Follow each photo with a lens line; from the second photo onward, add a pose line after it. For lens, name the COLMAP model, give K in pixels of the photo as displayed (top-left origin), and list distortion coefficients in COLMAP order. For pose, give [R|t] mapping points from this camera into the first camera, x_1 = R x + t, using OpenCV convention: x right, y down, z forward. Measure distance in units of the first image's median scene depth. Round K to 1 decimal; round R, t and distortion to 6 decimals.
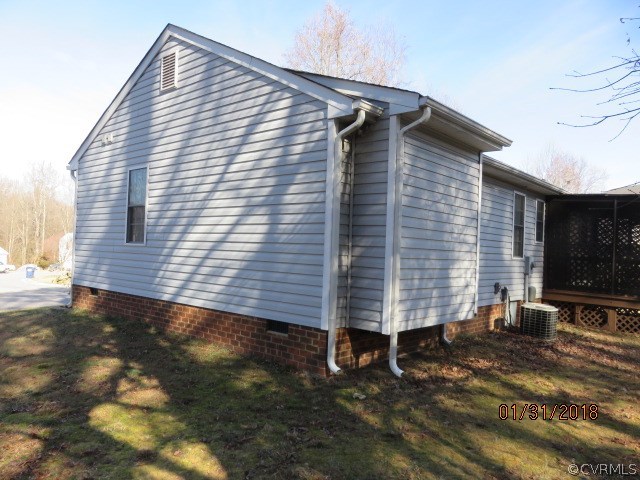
lens RADIAL K [[483.0, 0, 318.3], [0, 483.0, 231.4], [0, 0, 1]] dist [-0.012667, 0.006416]
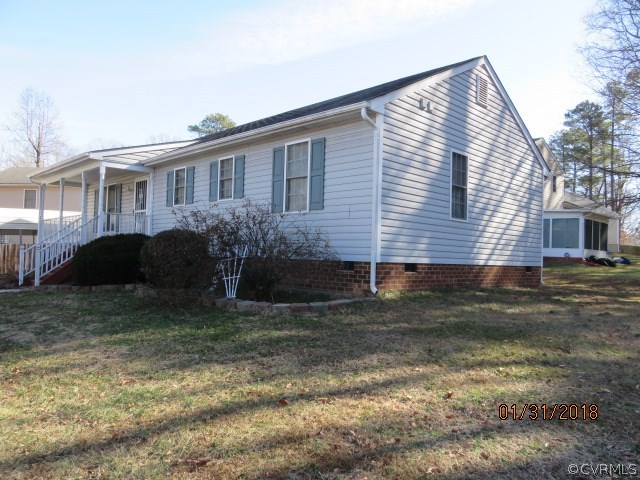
lens RADIAL K [[483.0, 0, 318.3], [0, 483.0, 231.4], [0, 0, 1]] dist [-0.012667, 0.006416]
pose [[0.067693, 0.017000, 0.997561, -1.738529], [-0.072214, 0.997316, -0.012095, 0.102916], [-0.995089, -0.071219, 0.068739, 1.410091]]
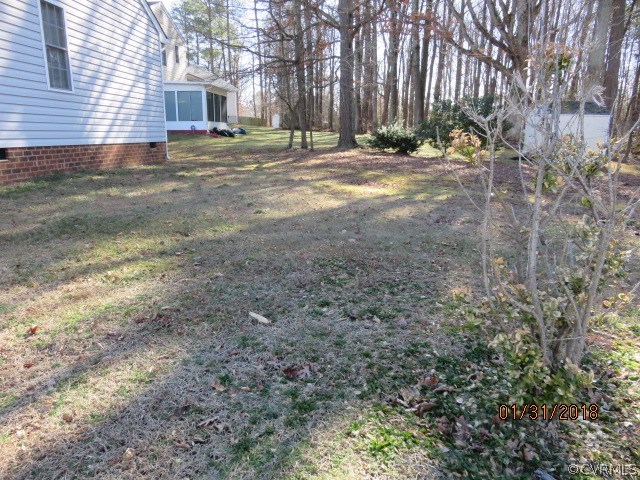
lens RADIAL K [[483.0, 0, 318.3], [0, 483.0, 231.4], [0, 0, 1]] dist [-0.012667, 0.006416]
pose [[-0.605535, -0.184851, 0.774053, -1.641343], [-0.041930, 0.978709, 0.200923, 0.096442], [-0.794713, 0.089210, -0.600394, 1.340737]]
